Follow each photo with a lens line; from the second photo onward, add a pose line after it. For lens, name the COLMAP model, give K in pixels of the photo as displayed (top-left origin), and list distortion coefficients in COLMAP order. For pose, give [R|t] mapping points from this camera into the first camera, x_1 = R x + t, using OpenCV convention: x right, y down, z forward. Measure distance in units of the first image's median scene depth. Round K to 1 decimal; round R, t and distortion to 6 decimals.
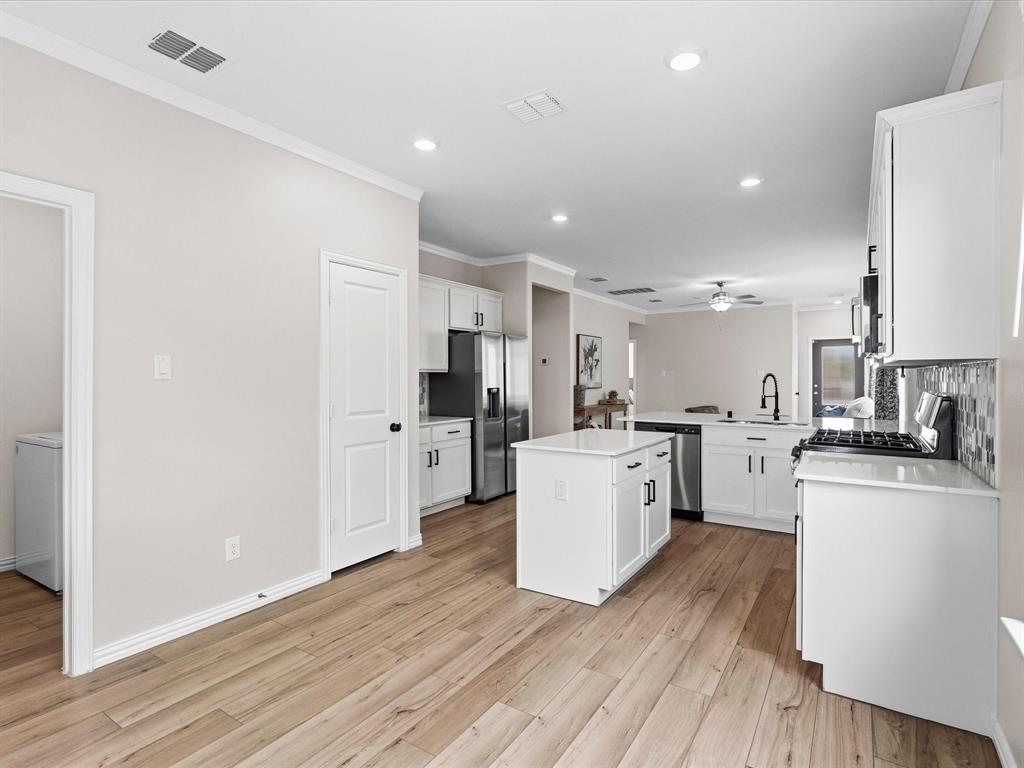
lens RADIAL K [[521.0, 0, 522.1], [0, 521.0, 380.5], [0, 0, 1]] dist [-0.006824, -0.000228]
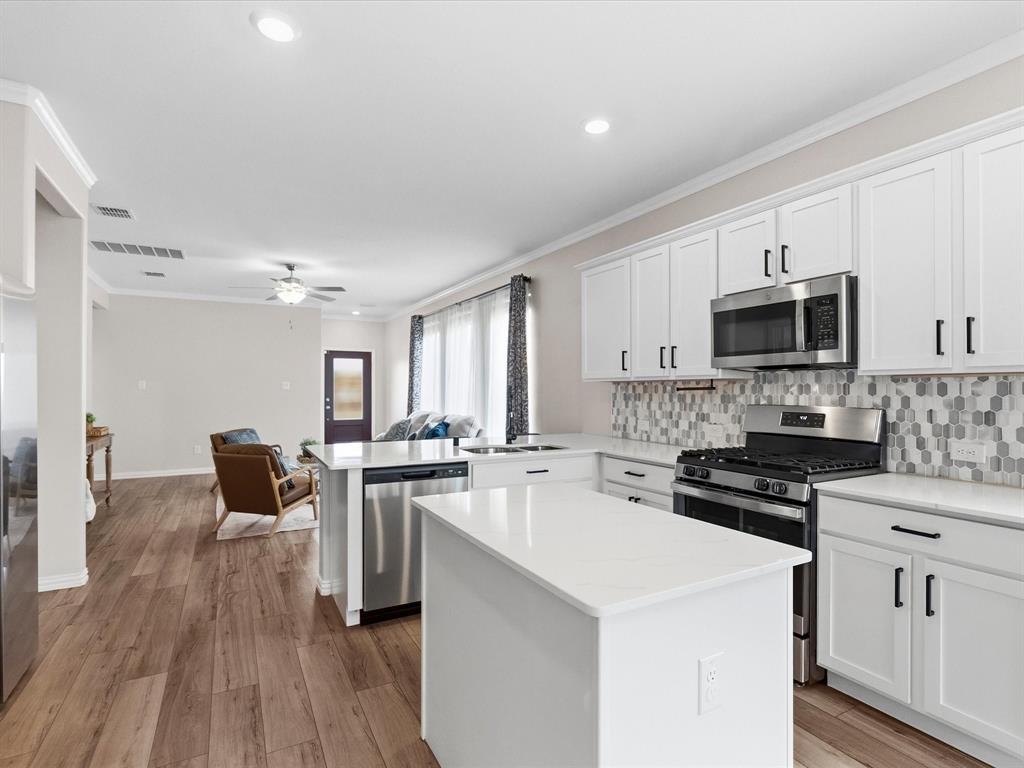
lens RADIAL K [[520.0, 0, 517.6], [0, 520.0, 388.3], [0, 0, 1]] dist [-0.000820, 0.000538]
pose [[0.478716, 0.004637, 0.877958, -0.121553], [0.005044, 0.999955, -0.008032, -0.001833], [-0.877956, 0.008273, 0.478671, 0.347216]]
